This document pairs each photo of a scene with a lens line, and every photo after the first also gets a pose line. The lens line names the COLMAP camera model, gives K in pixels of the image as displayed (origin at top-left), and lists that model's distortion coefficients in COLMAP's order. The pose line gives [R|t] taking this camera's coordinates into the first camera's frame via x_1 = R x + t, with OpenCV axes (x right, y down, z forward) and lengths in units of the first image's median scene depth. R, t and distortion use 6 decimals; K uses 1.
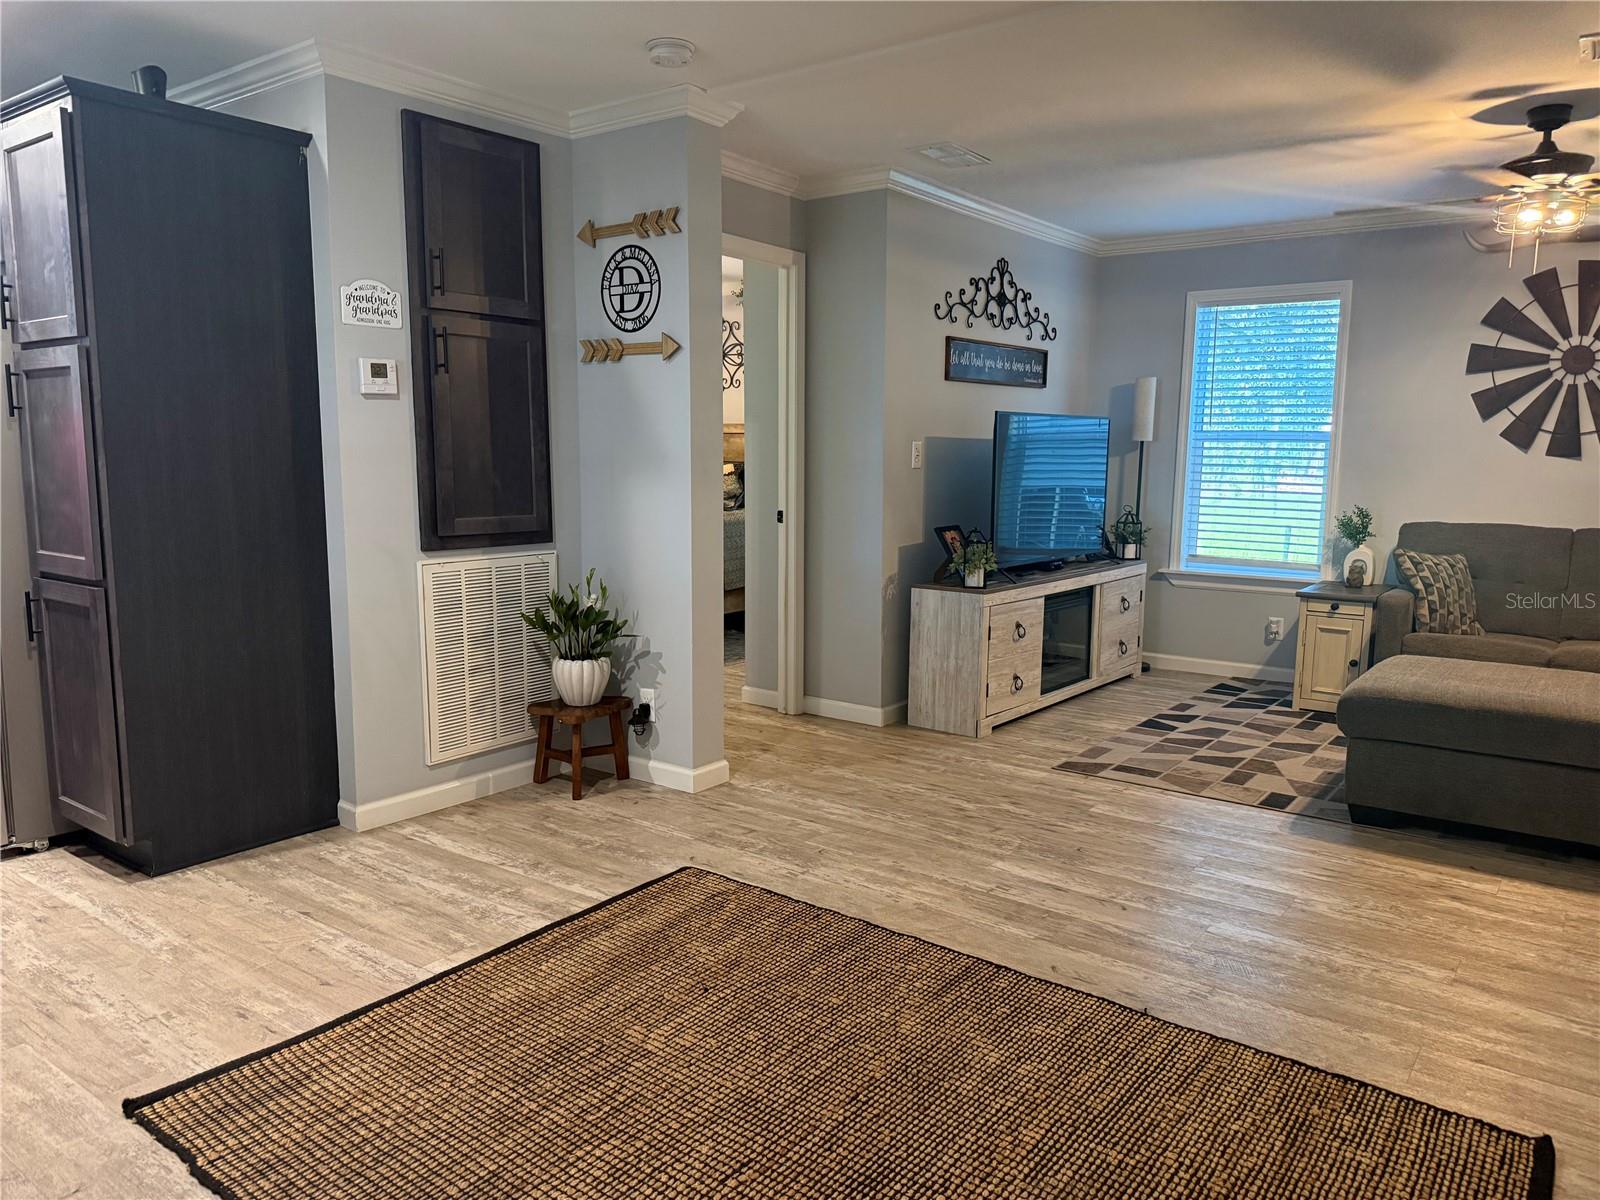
lens RADIAL K [[1125.8, 0, 803.3], [0, 1125.8, 601.4], [0, 0, 1]] dist [0.063231, -0.083583]
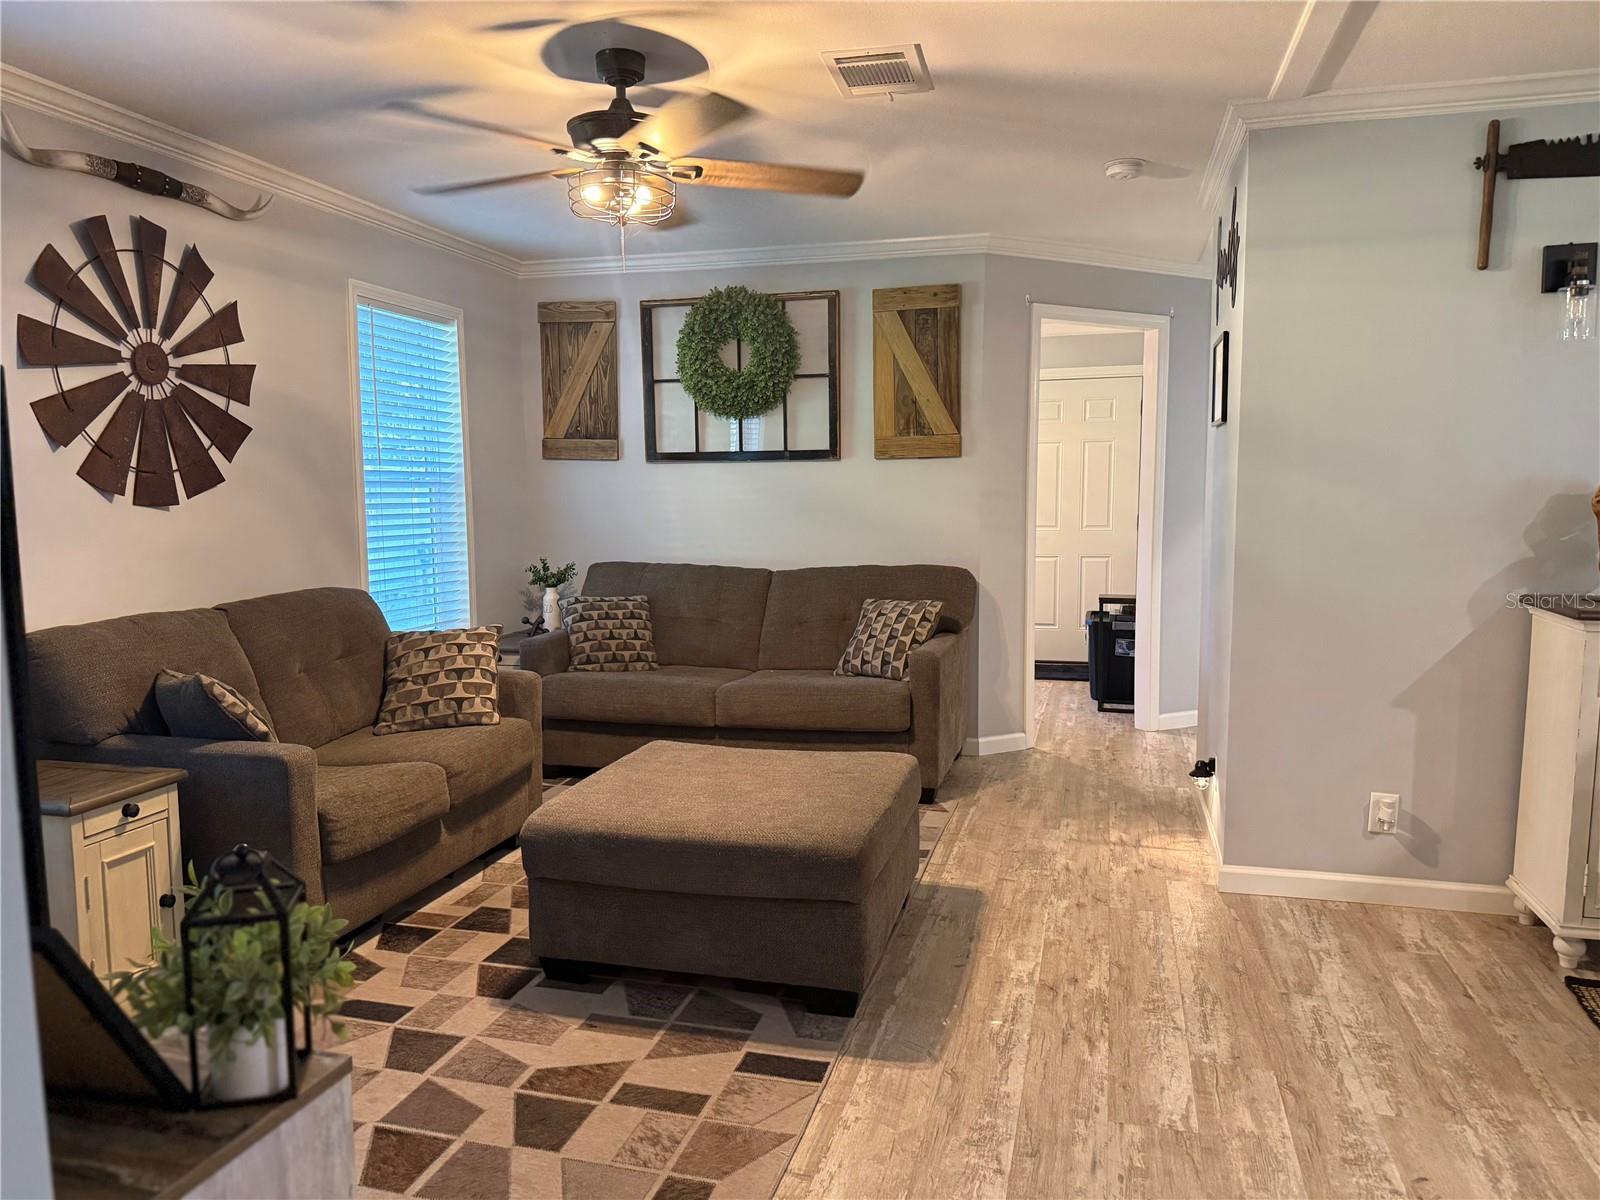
lens RADIAL K [[1125.8, 0, 807.7], [0, 1125.8, 596.5], [0, 0, 1]] dist [0.063231, -0.083583]
pose [[-0.366740, -0.098032, 0.925144, -0.119543], [0.125469, 0.980135, 0.153597, -0.149734], [-0.921824, 0.172407, -0.347155, 1.025398]]
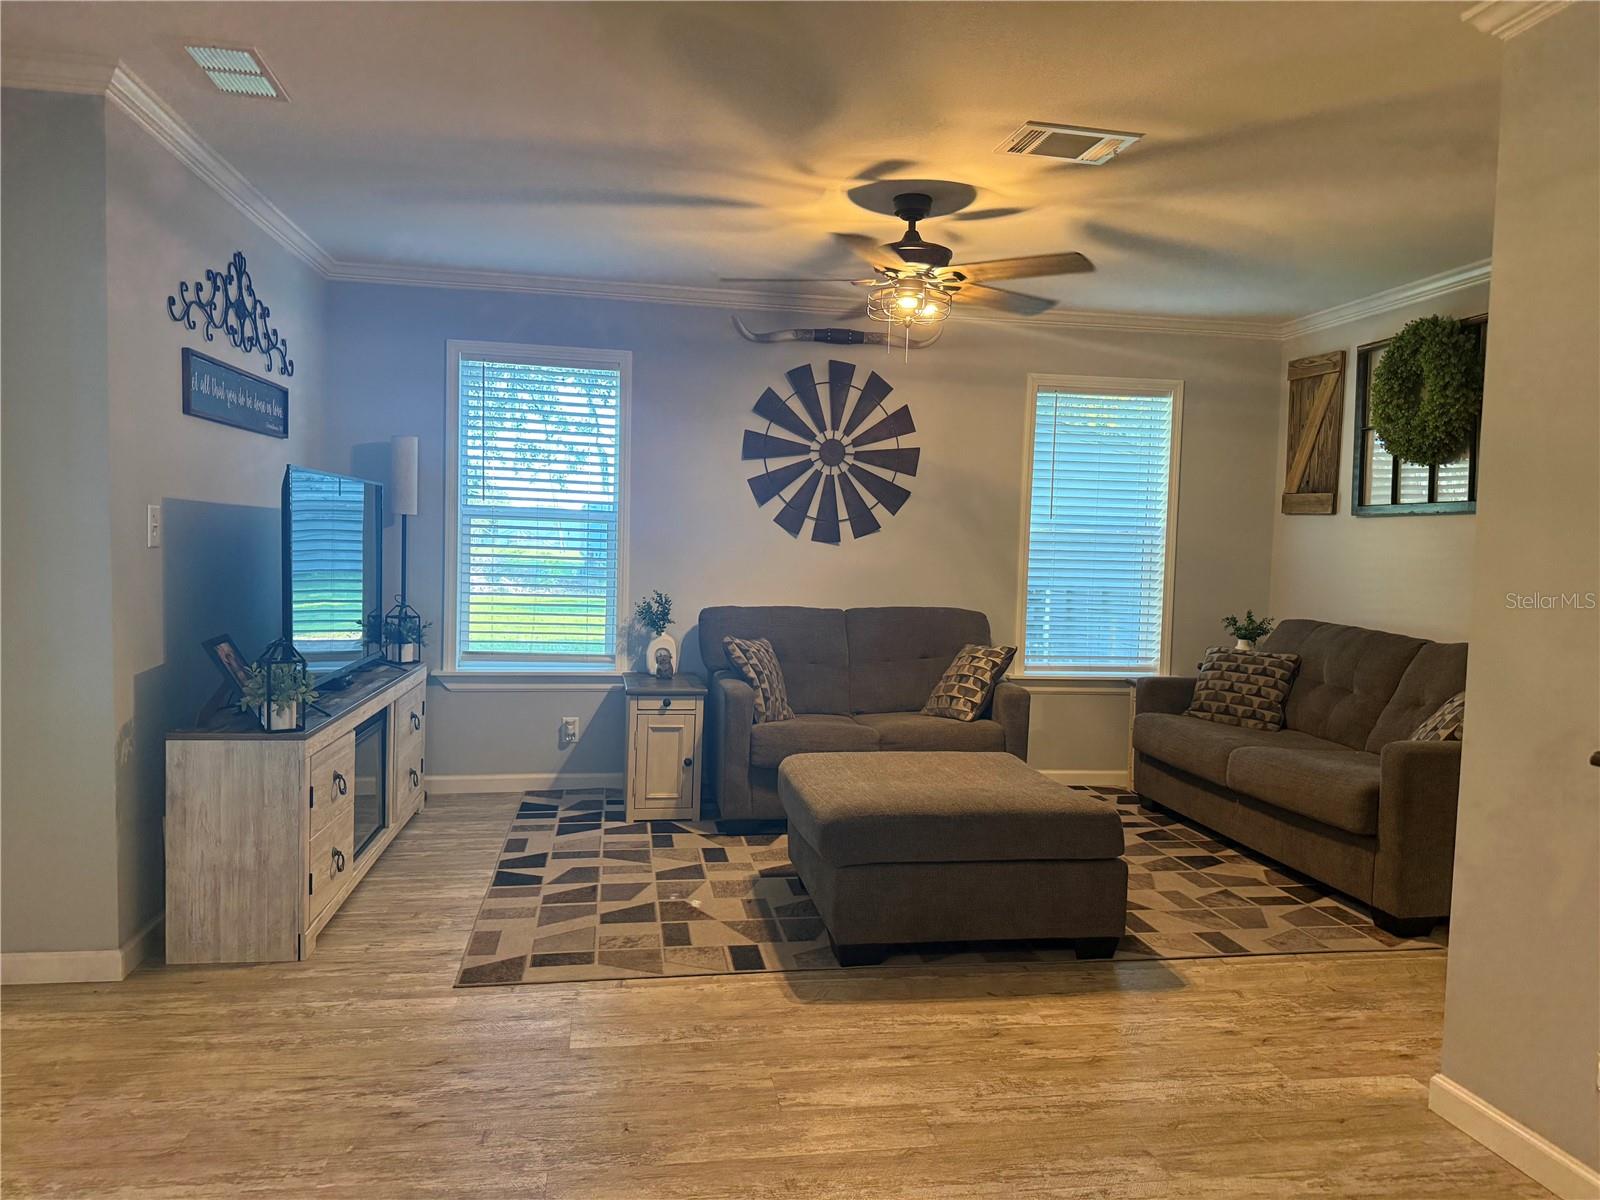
lens RADIAL K [[1125.8, 0, 807.4], [0, 1125.8, 593.7], [0, 0, 1]] dist [0.063231, -0.083583]
pose [[0.690760, -0.023792, 0.722693, -0.120486], [0.075651, 0.996351, -0.039508, -0.044759], [-0.719116, 0.081963, 0.690039, 0.339572]]
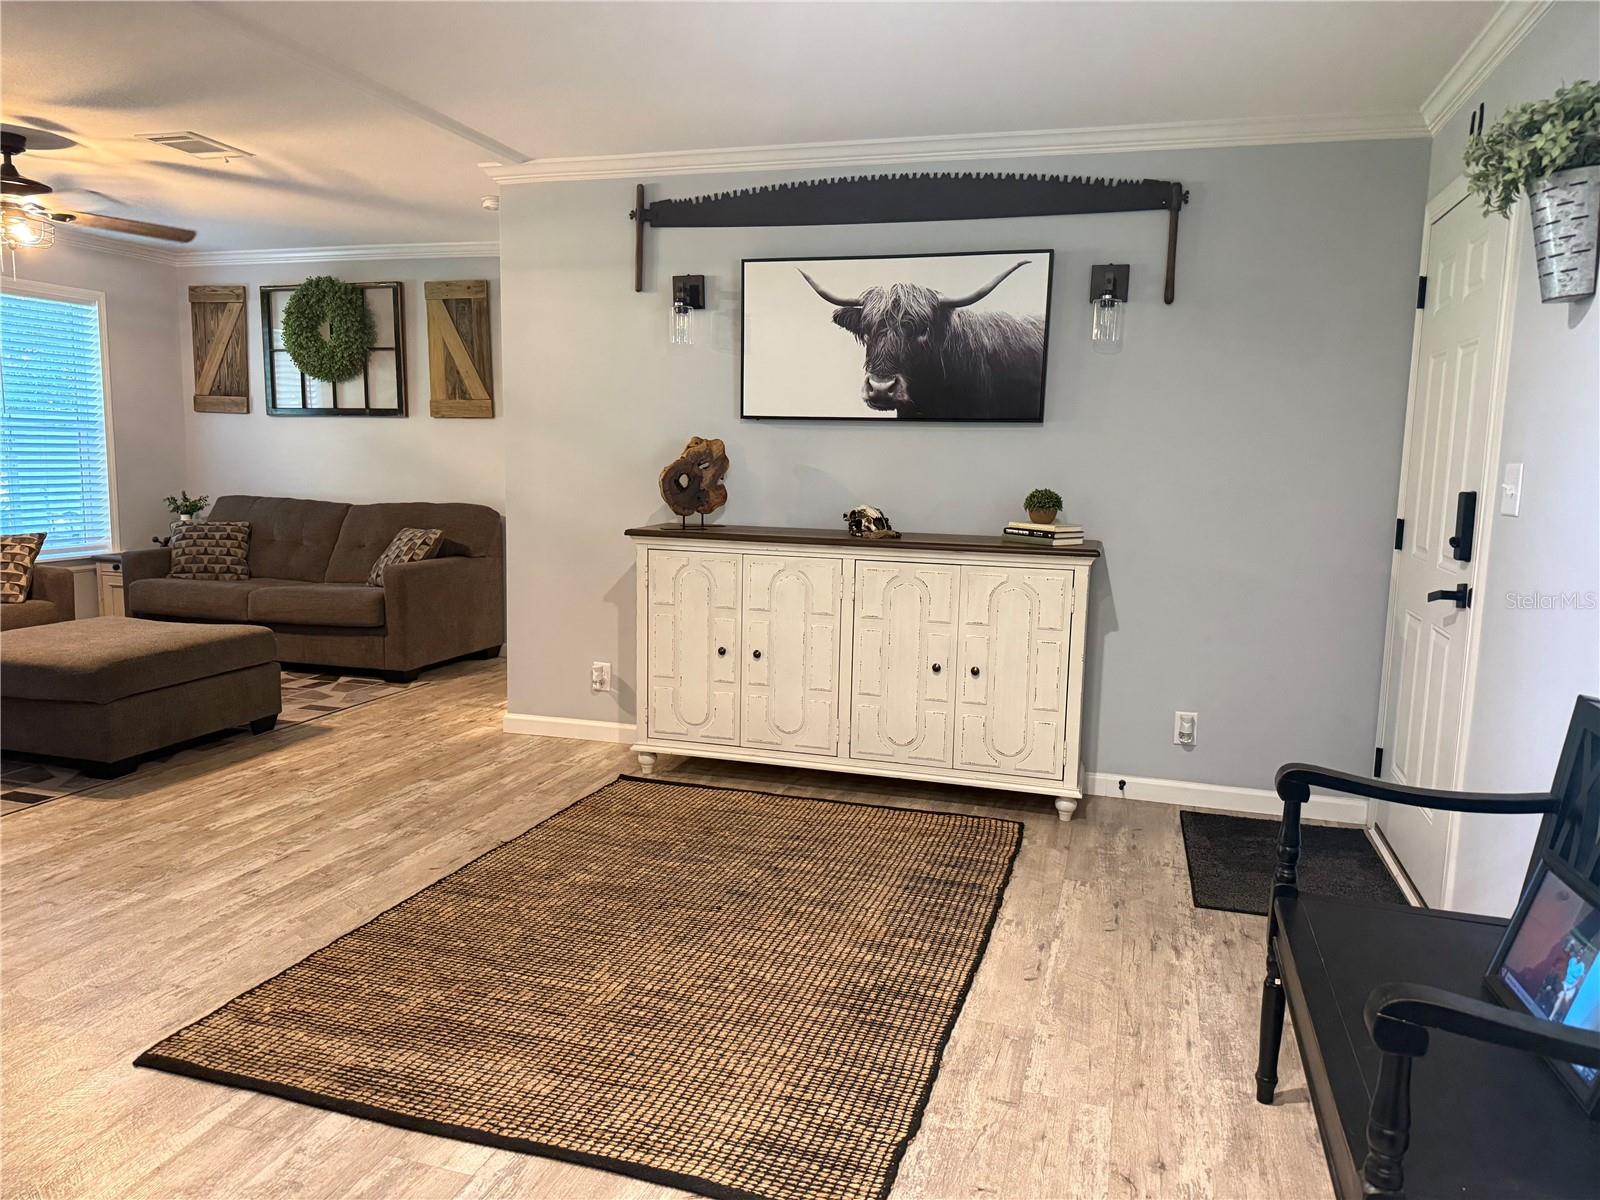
lens RADIAL K [[1125.8, 0, 797.5], [0, 1125.8, 596.4], [0, 0, 1]] dist [0.063231, -0.083583]
pose [[-0.332955, -0.135479, 0.933159, -0.614356], [0.104314, 0.978258, 0.179247, -0.088498], [-0.937155, 0.157023, -0.311584, 0.578982]]
